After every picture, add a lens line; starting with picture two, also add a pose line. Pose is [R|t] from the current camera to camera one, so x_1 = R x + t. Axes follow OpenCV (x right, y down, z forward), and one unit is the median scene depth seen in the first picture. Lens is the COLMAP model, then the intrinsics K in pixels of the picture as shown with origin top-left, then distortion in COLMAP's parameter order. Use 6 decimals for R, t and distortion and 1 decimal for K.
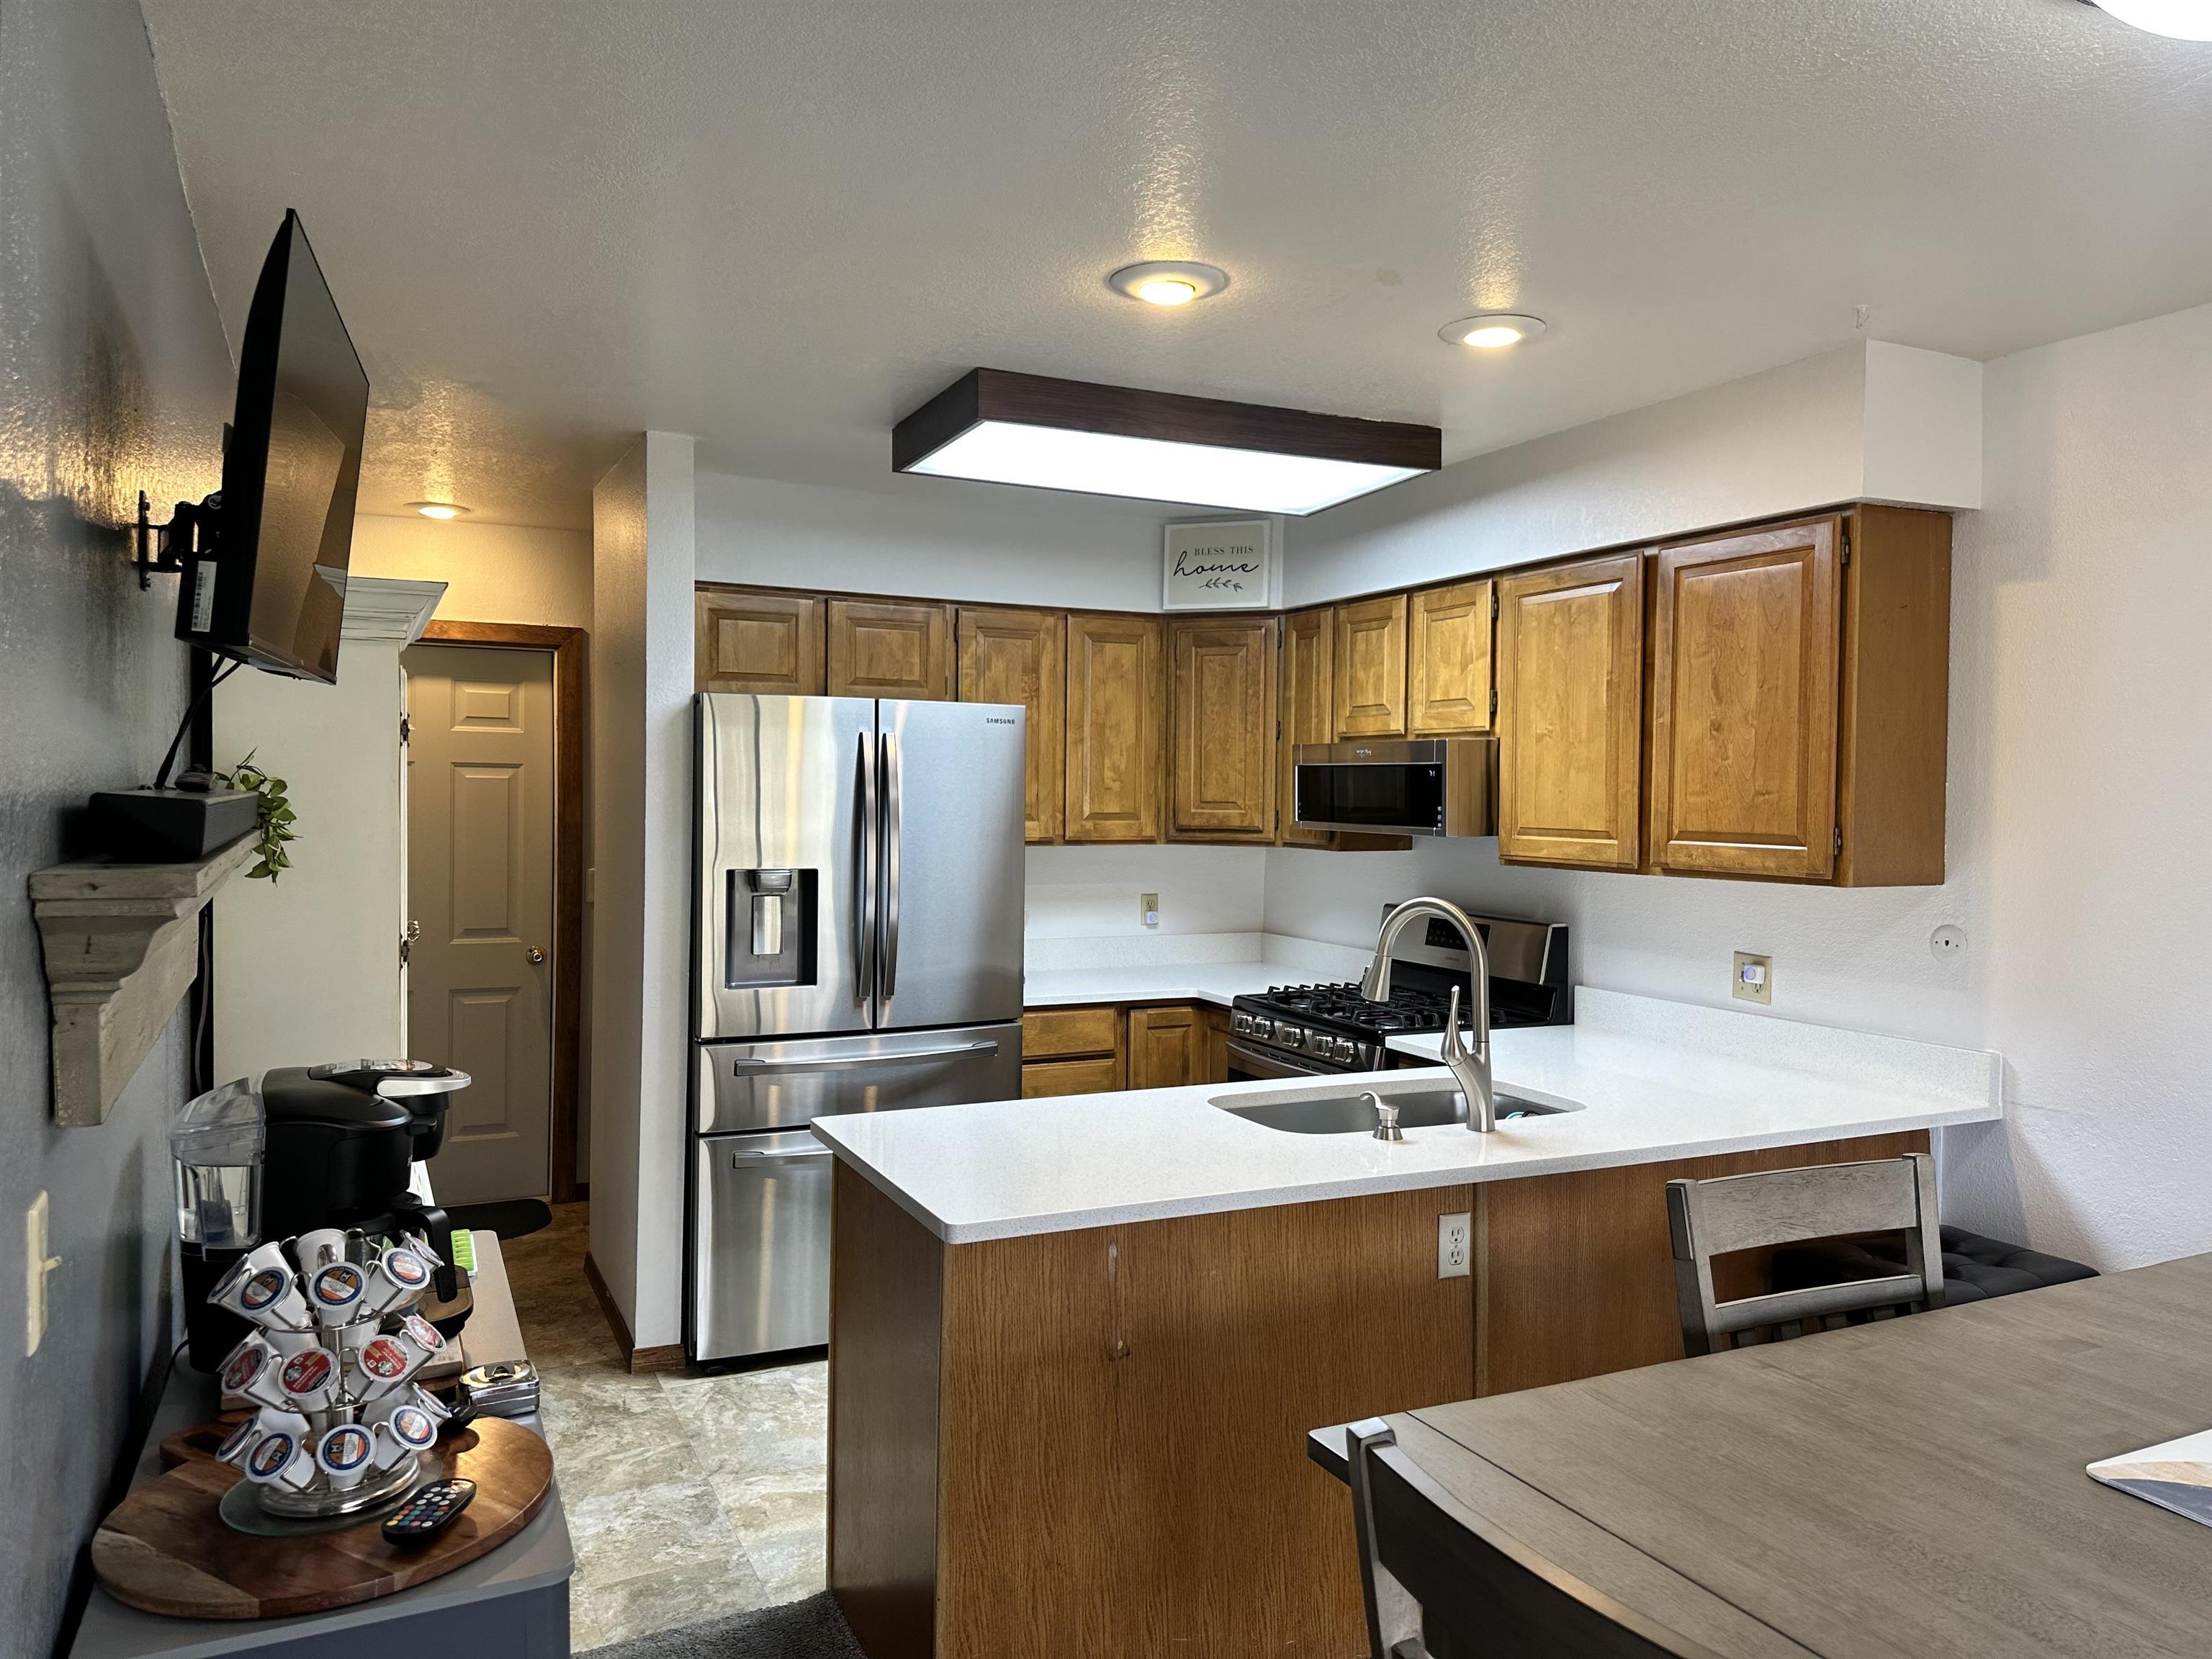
lens RADIAL K [[1529.6, 0, 1102.2], [0, 1529.6, 833.6], [0, 0, 1]] dist [0.058721, -0.089965]
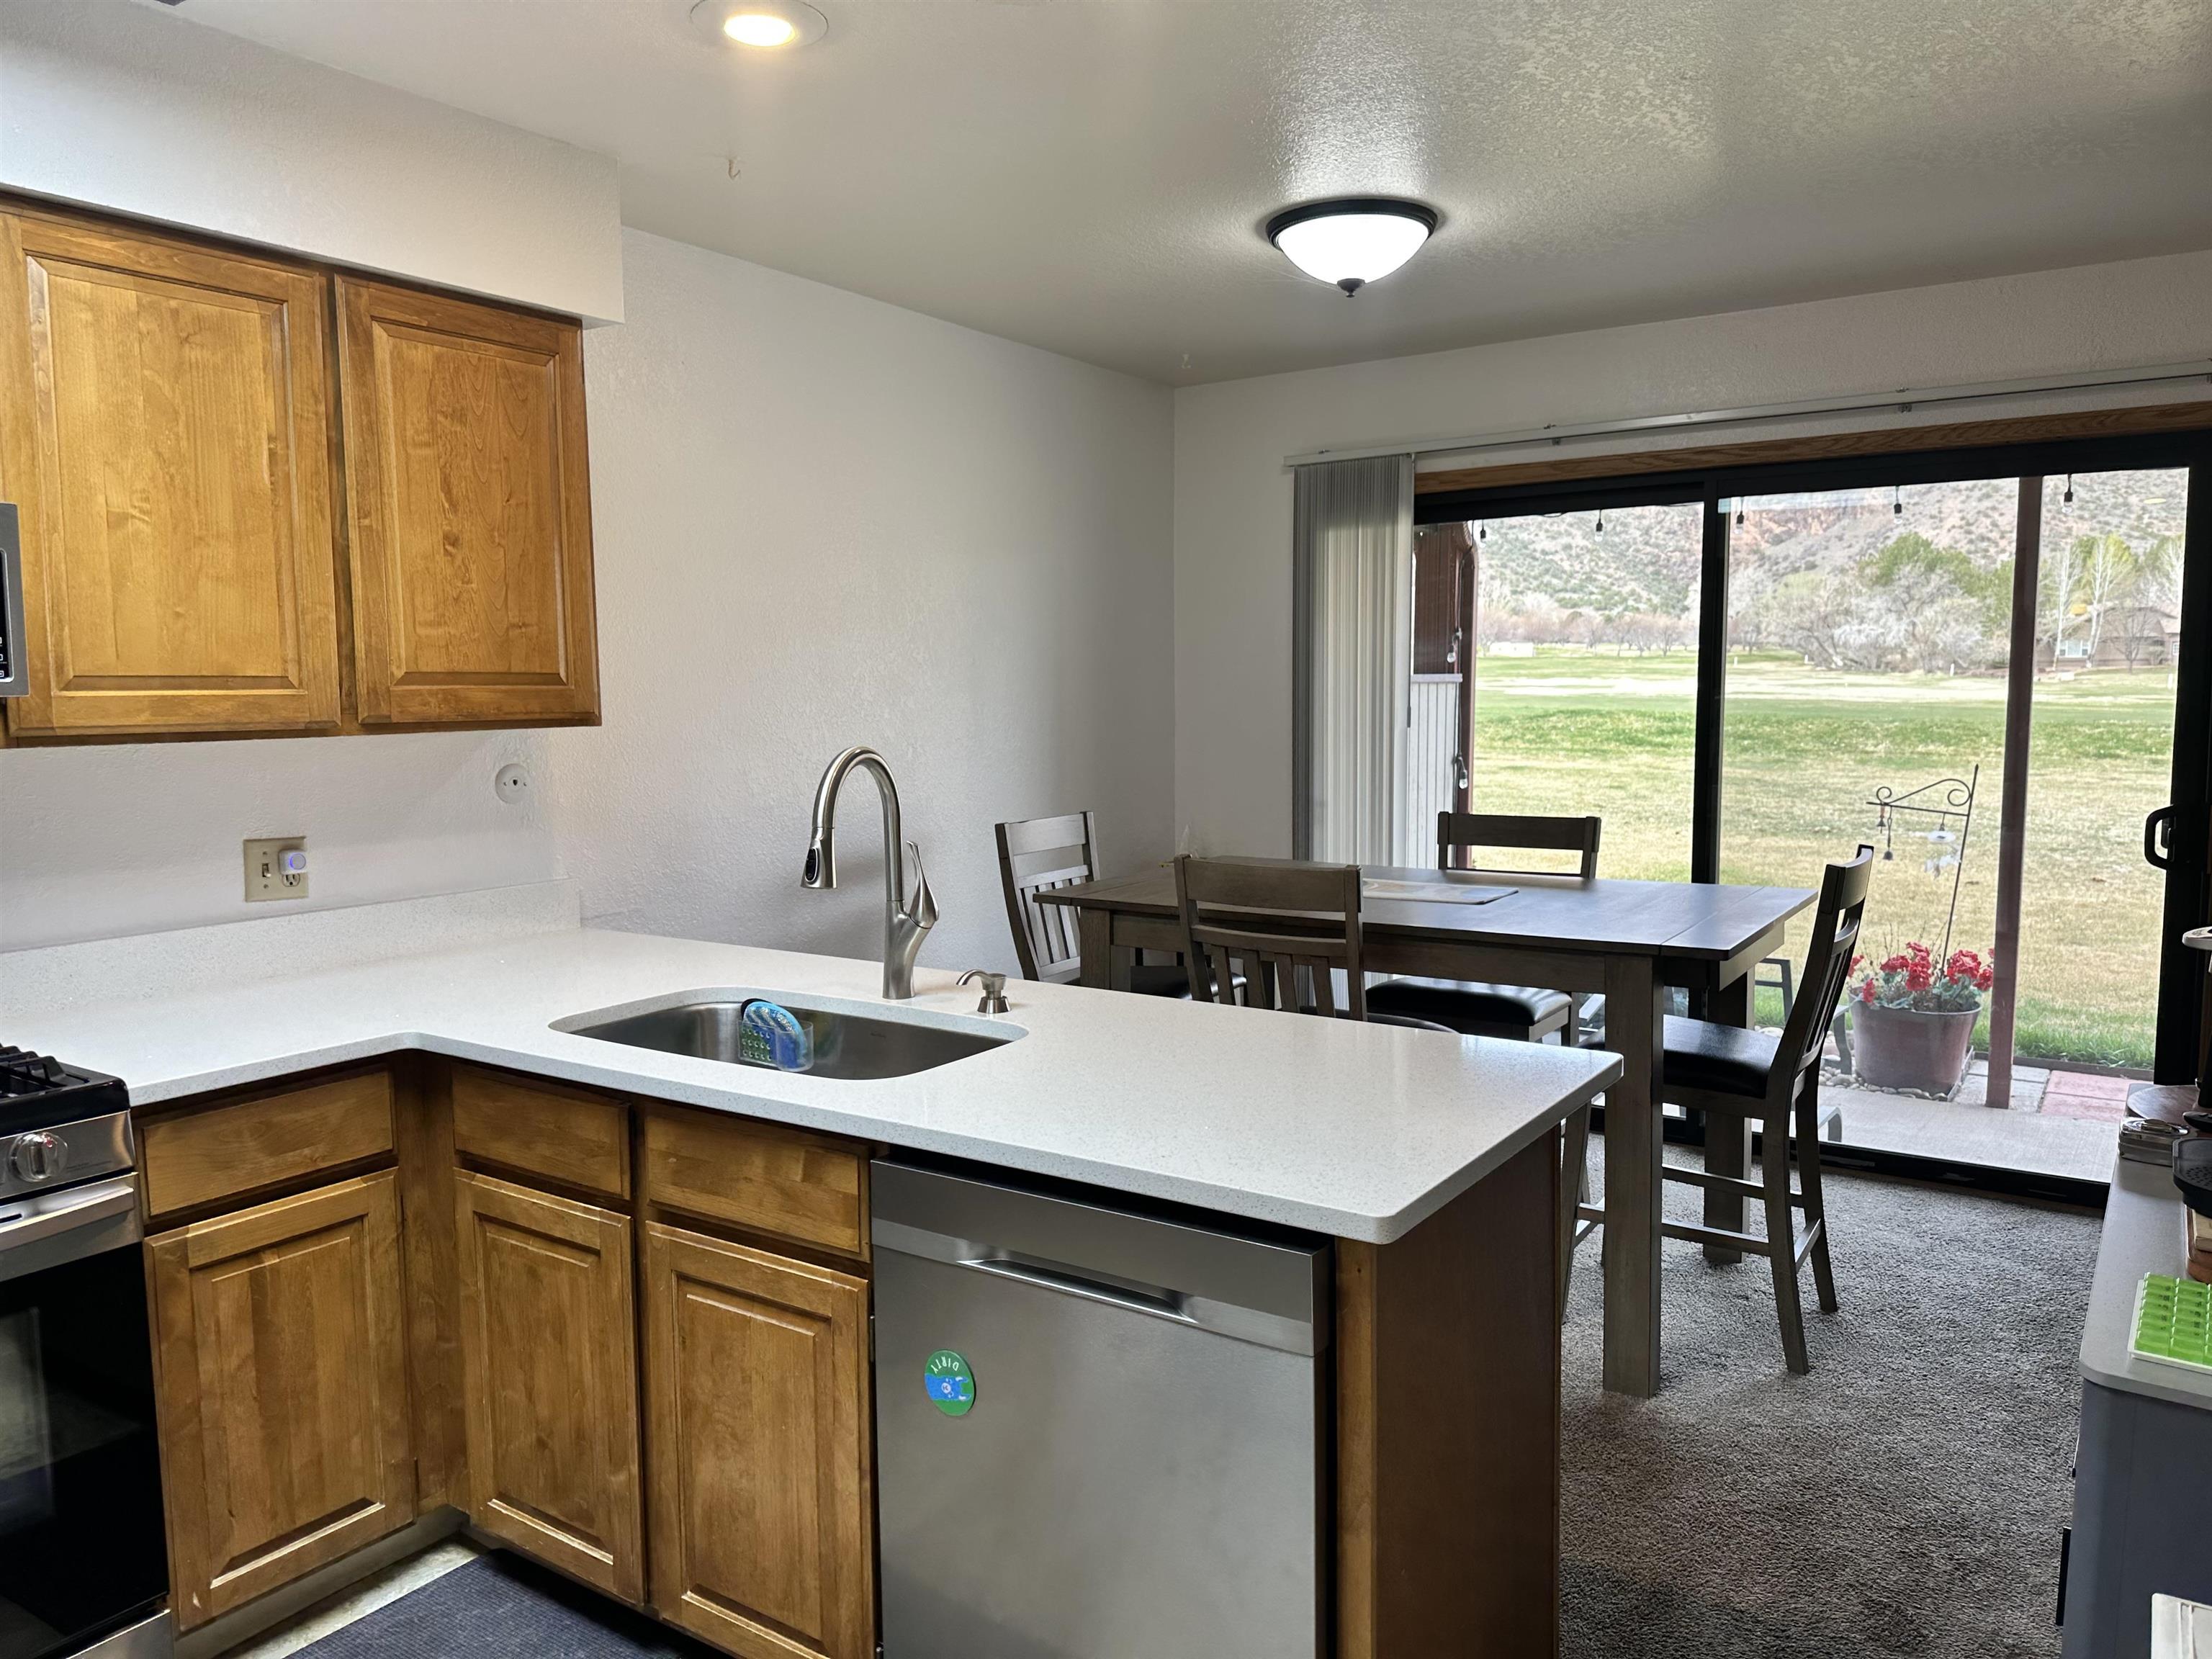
lens RADIAL K [[1537.3, 0, 1039.4], [0, 1537.3, 832.5], [0, 0, 1]] dist [-0.031607, -0.002754]
pose [[-0.486137, -0.087424, 0.869498, -0.423187], [0.027488, 0.992961, 0.115206, -0.001458], [-0.873450, 0.079907, -0.480313, 1.042738]]
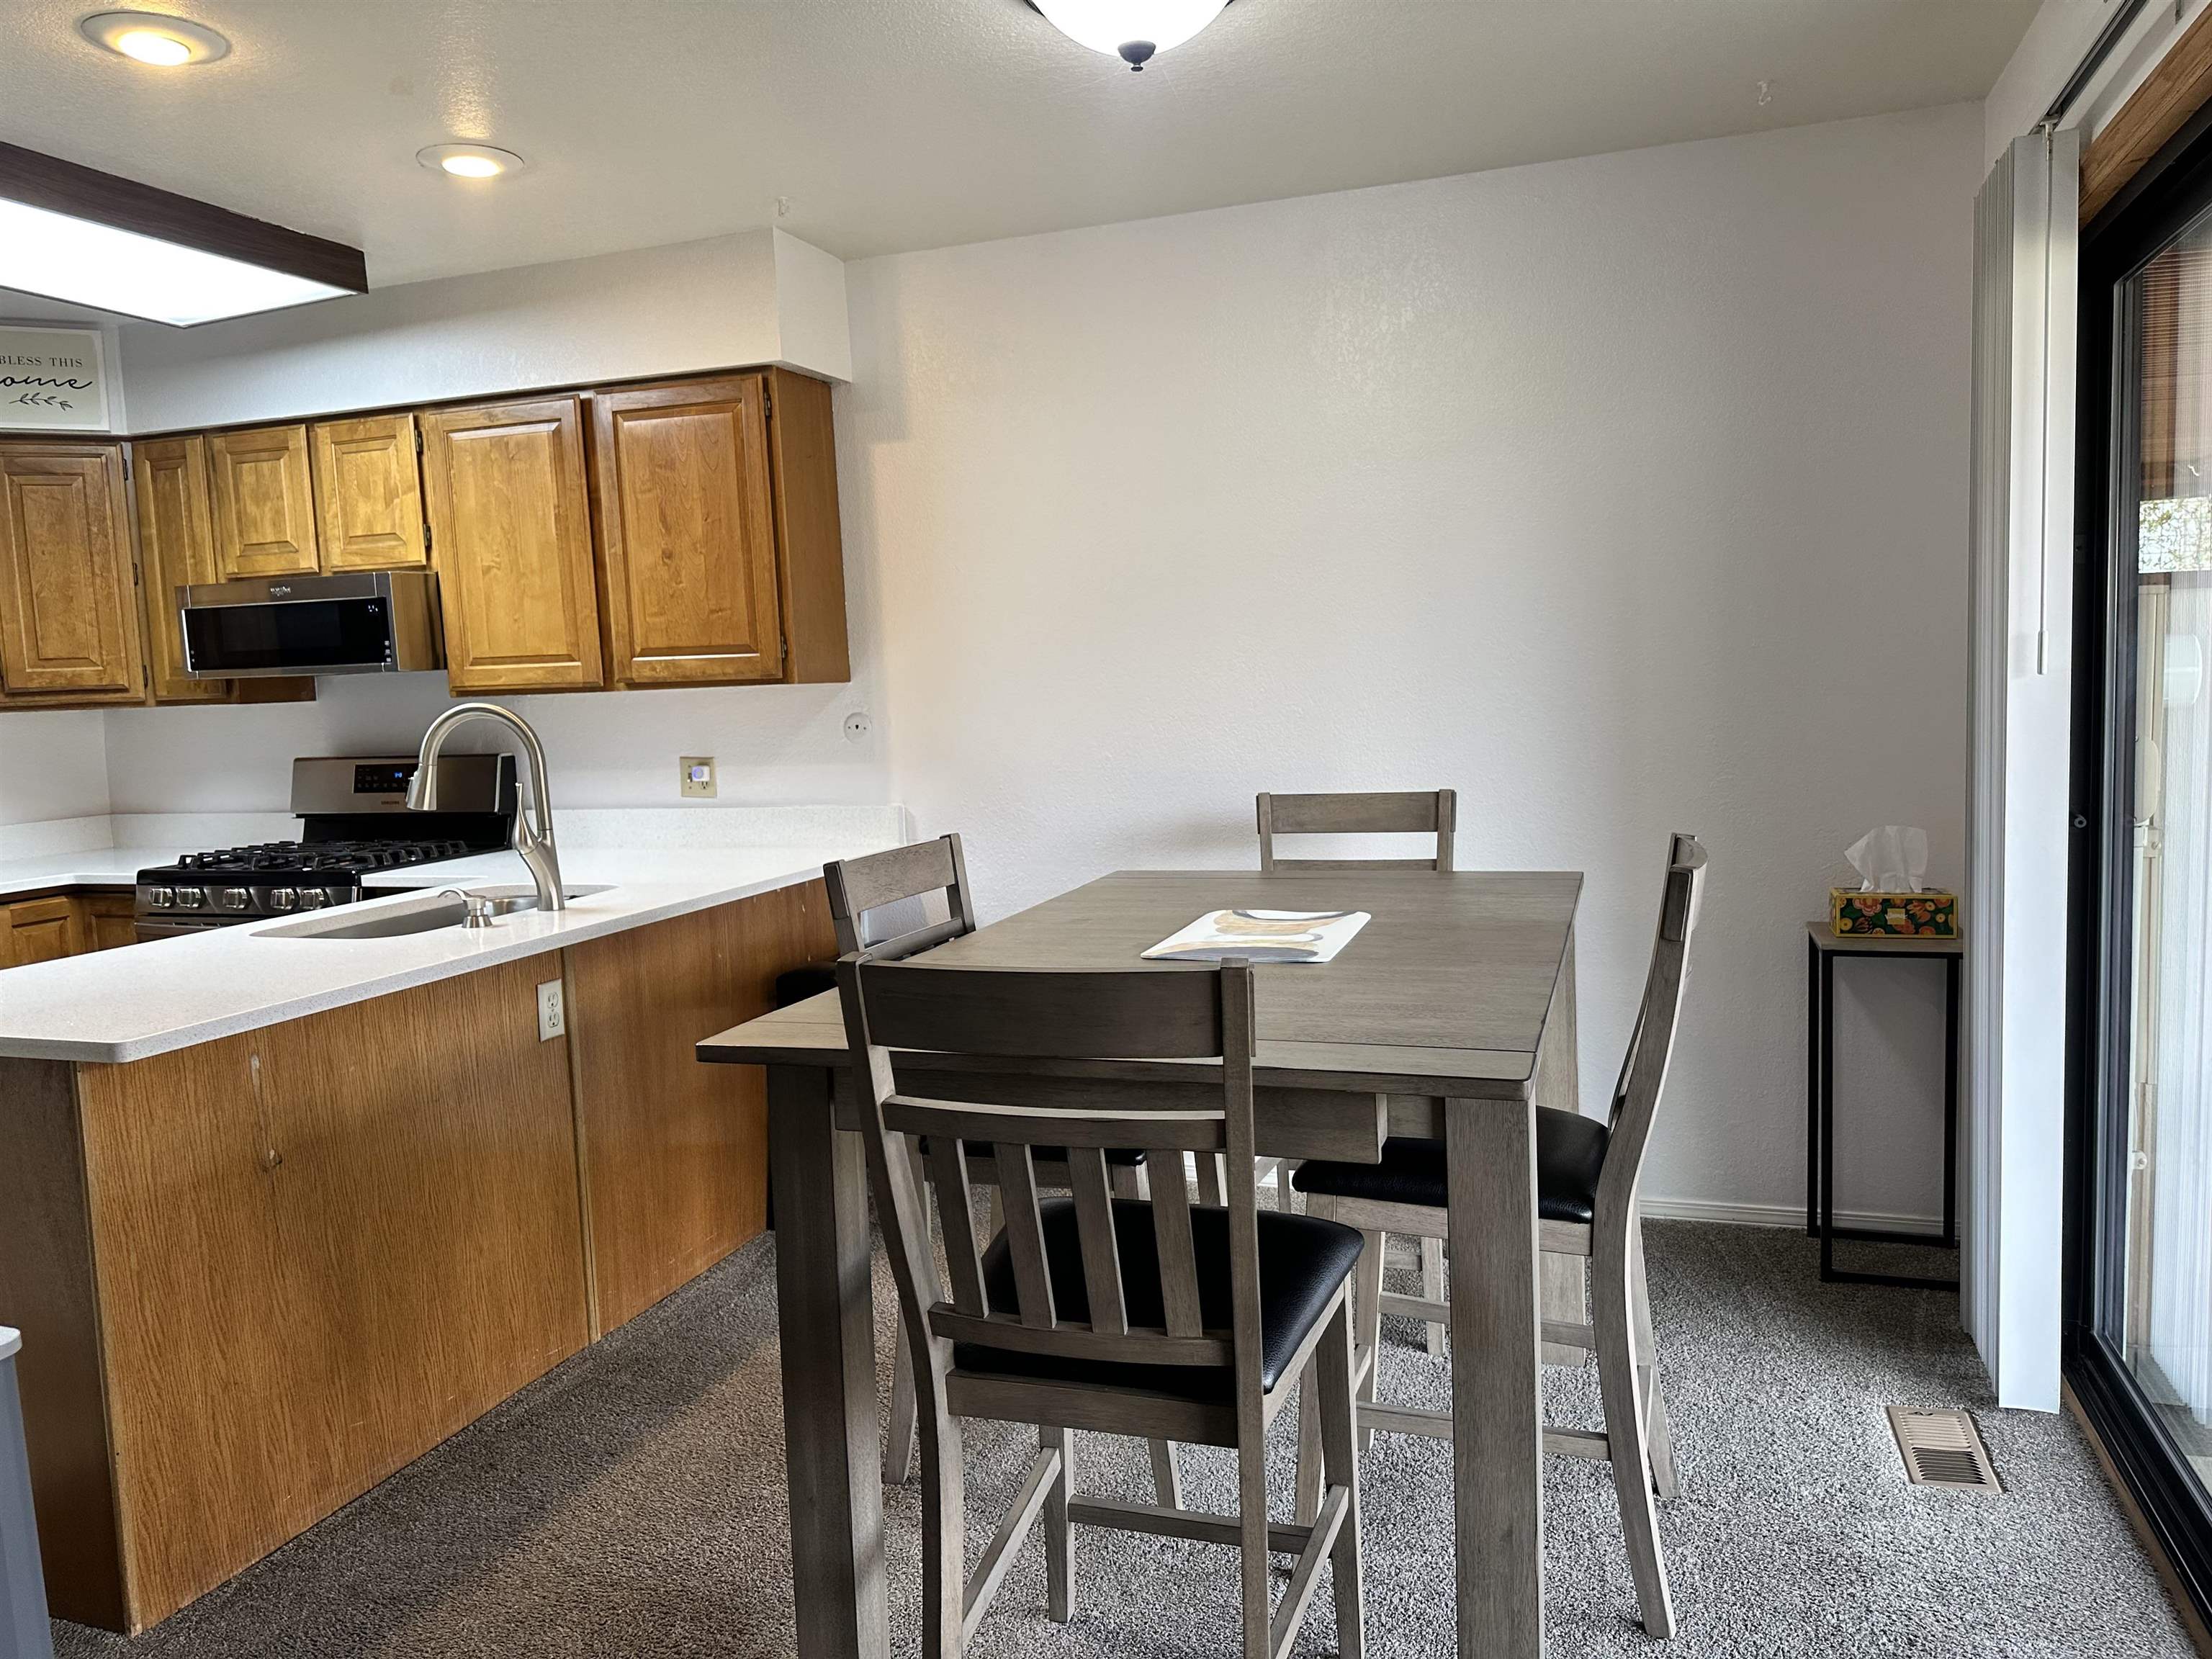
lens RADIAL K [[1546.1, 0, 1112.1], [0, 1546.1, 823.0], [0, 0, 1]] dist [0.061826, -0.078082]
pose [[0.704988, -0.109501, 0.700715, -0.187757], [0.066549, 0.993863, 0.088356, 0.045402], [-0.706090, -0.015658, 0.707949, -0.054831]]
